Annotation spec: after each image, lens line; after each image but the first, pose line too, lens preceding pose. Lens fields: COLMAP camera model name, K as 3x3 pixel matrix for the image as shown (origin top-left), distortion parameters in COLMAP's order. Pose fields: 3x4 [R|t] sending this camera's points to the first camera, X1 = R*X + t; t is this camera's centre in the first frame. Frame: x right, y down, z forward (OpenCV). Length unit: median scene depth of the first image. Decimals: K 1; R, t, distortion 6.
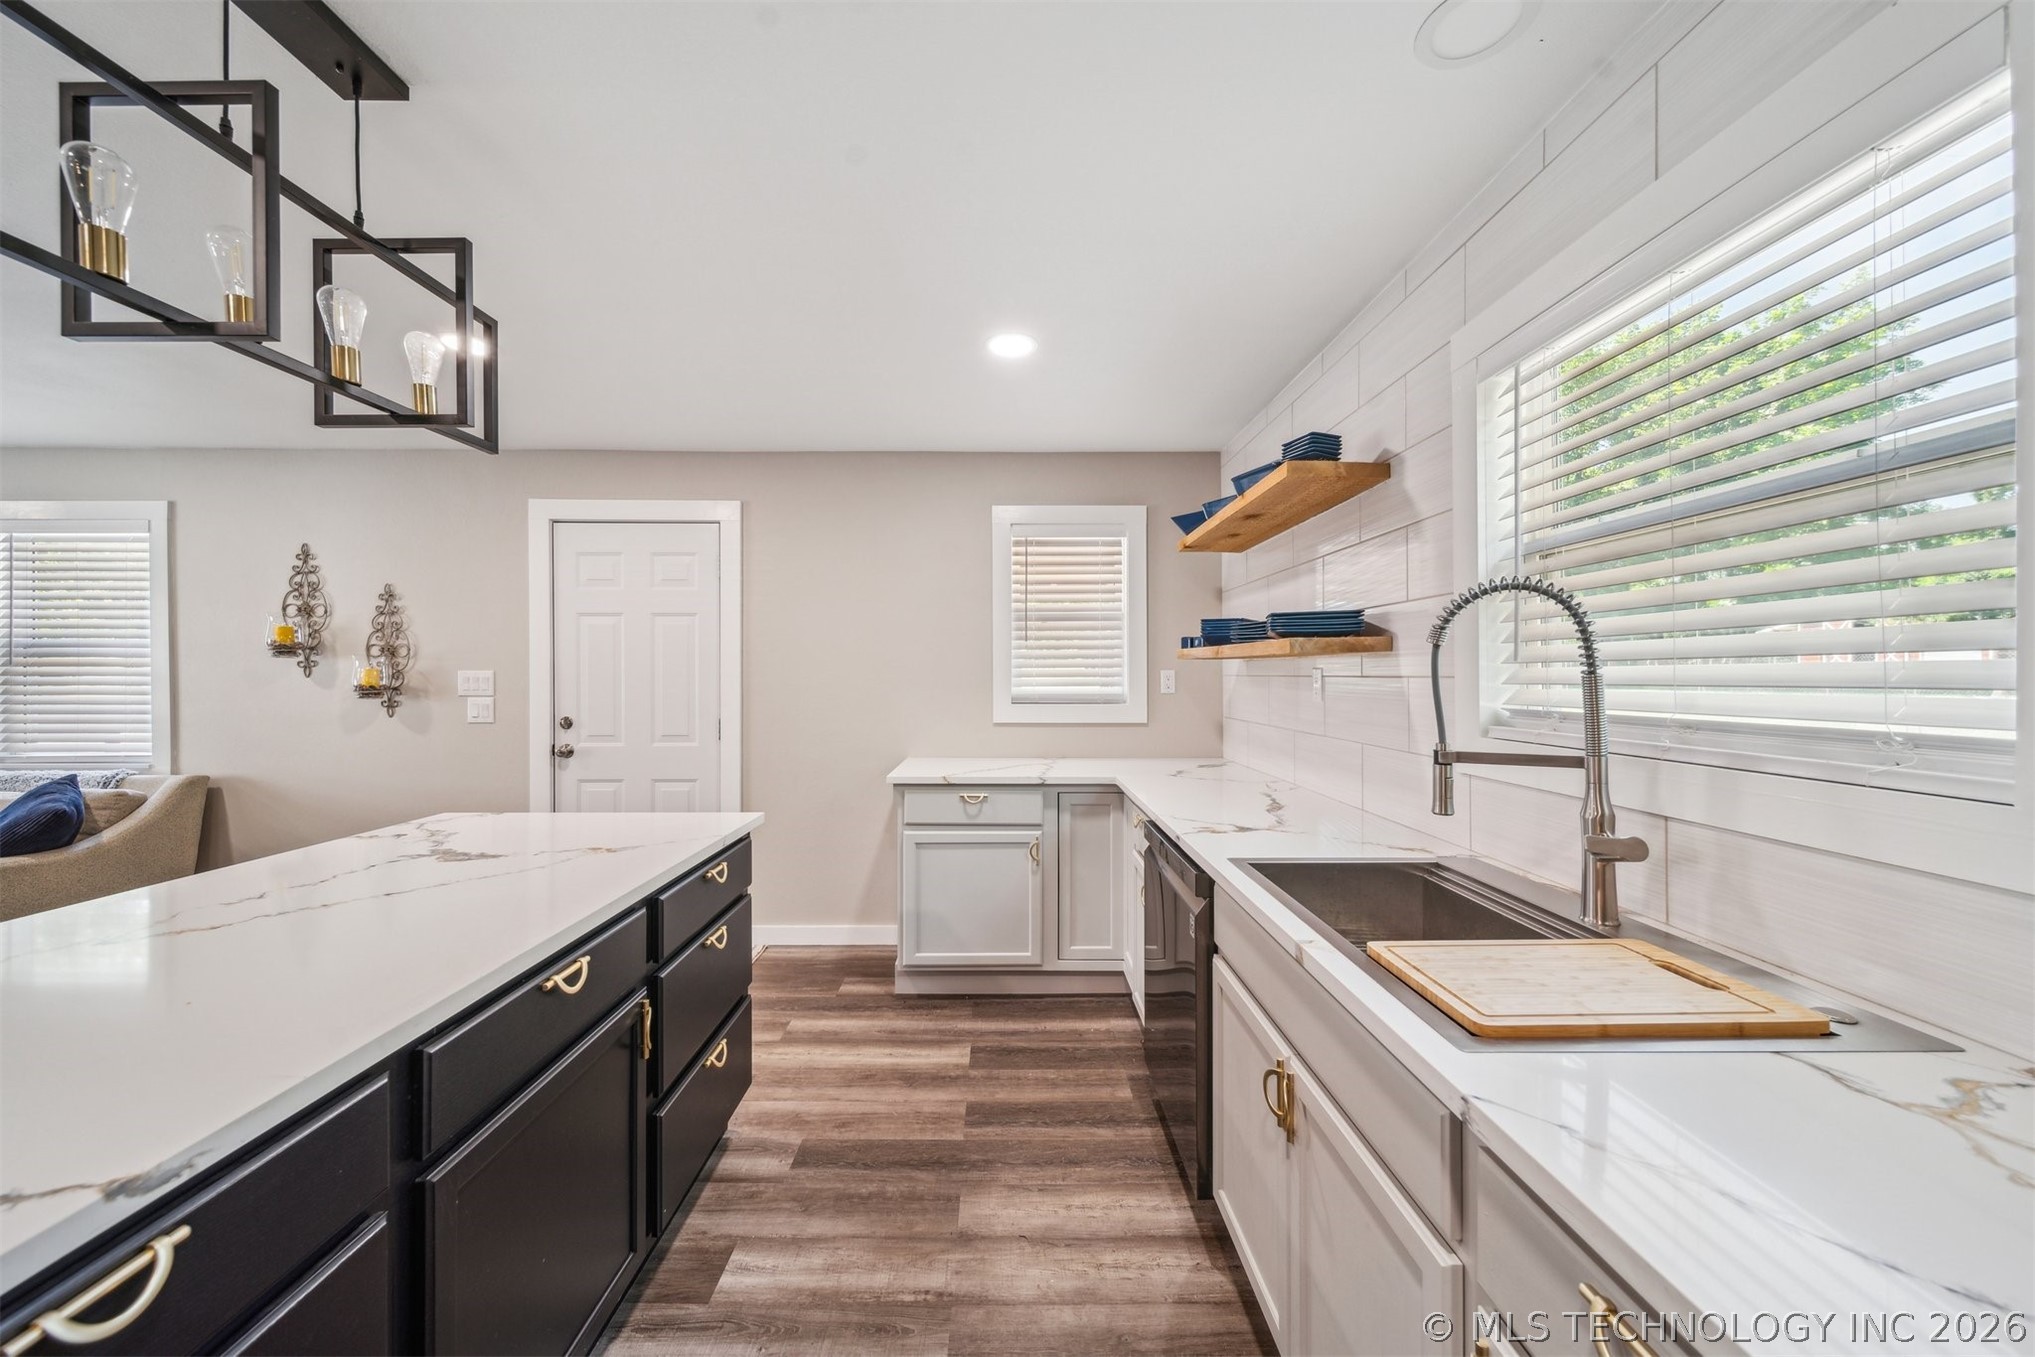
lens RADIAL K [[727.4, 0, 1010.0], [0, 727.4, 674.6], [0, 0, 1]] dist [0.000401, -0.000024]
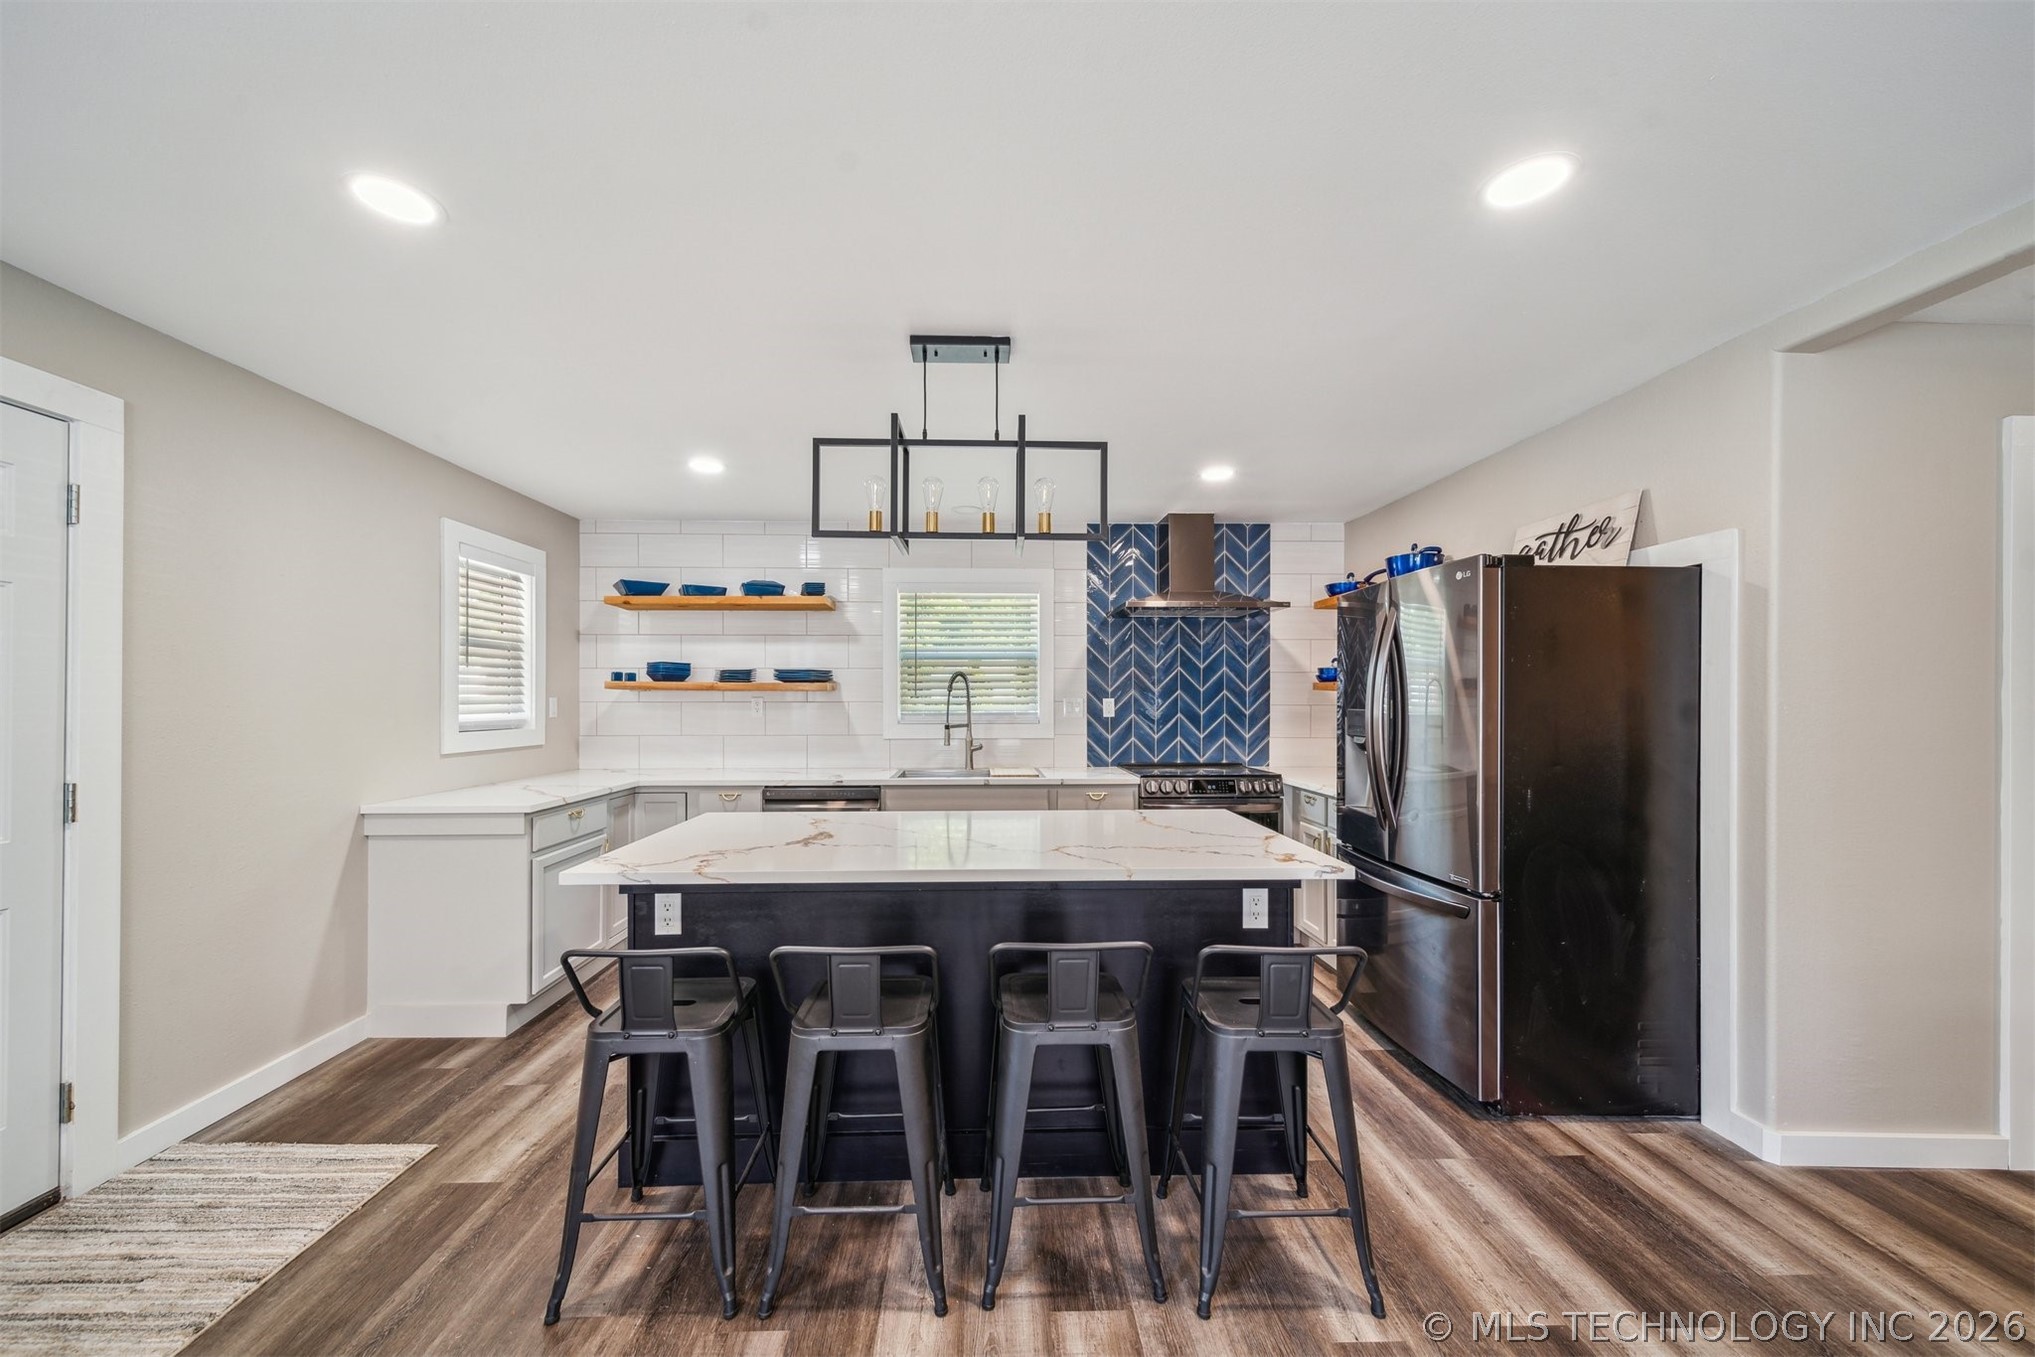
lens RADIAL K [[721.5, 0, 1004.3], [0, 721.5, 698.3], [0, 0, 1]] dist [0.001006, -0.000032]
pose [[-0.023416, 0.003917, 0.999718, -1.403120], [0.001685, 0.999991, -0.003878, 0.000563], [-0.999724, 0.001594, -0.023422, 0.463401]]
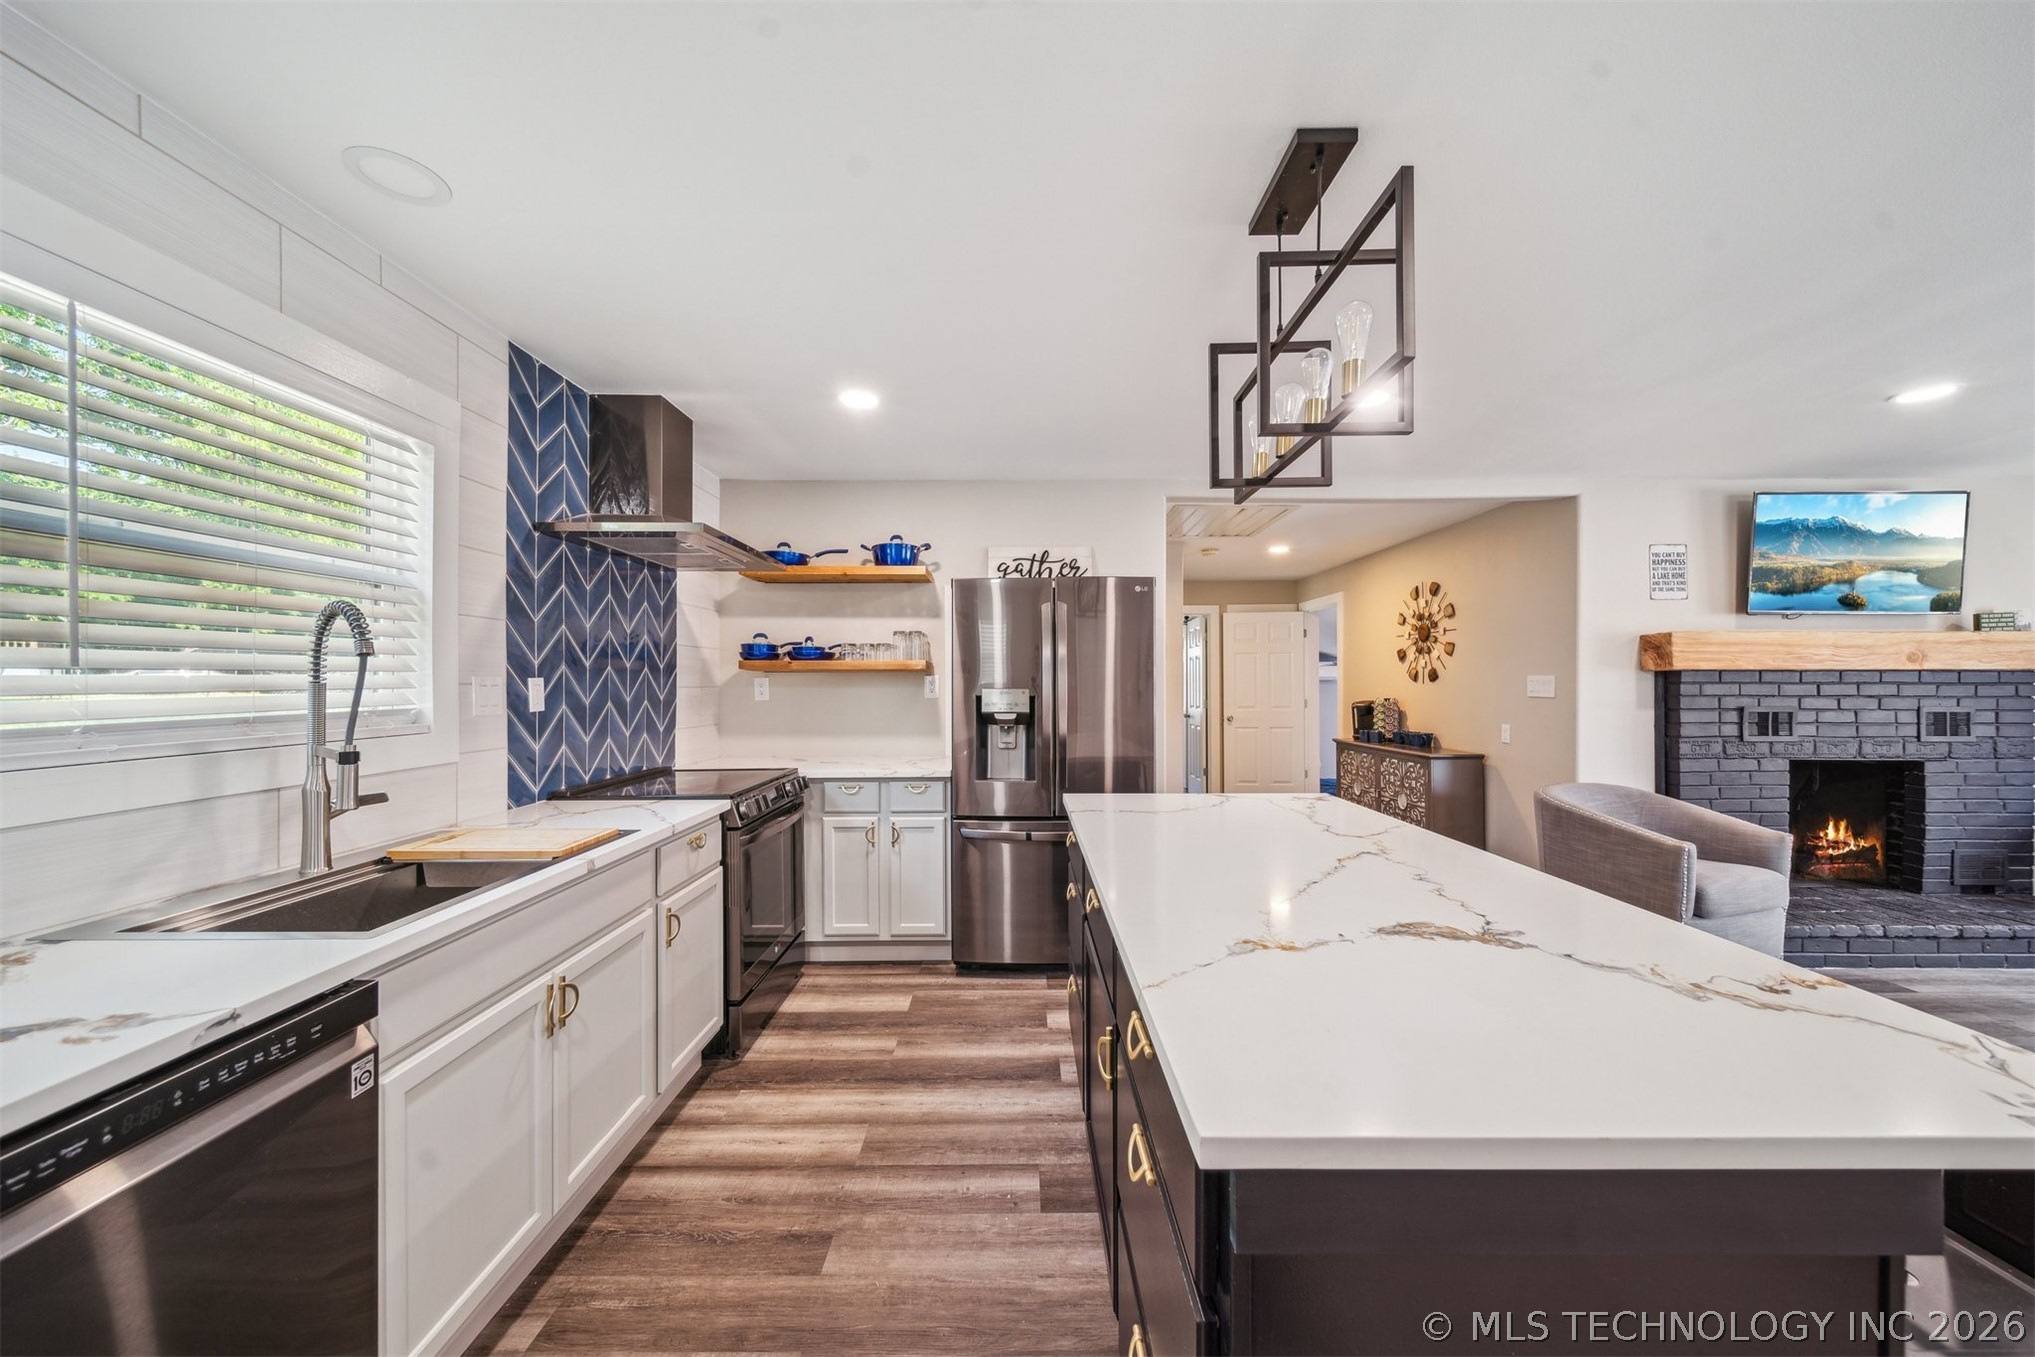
lens RADIAL K [[720.7, 0, 1017.5], [0, 720.7, 678.5], [0, 0, 1]] dist [0.002153, -0.000079]
pose [[-0.999917, 0.004440, 0.012116, -0.247125], [0.004421, 0.999989, -0.001613, -0.000401], [-0.012123, -0.001559, -0.999925, 1.160820]]
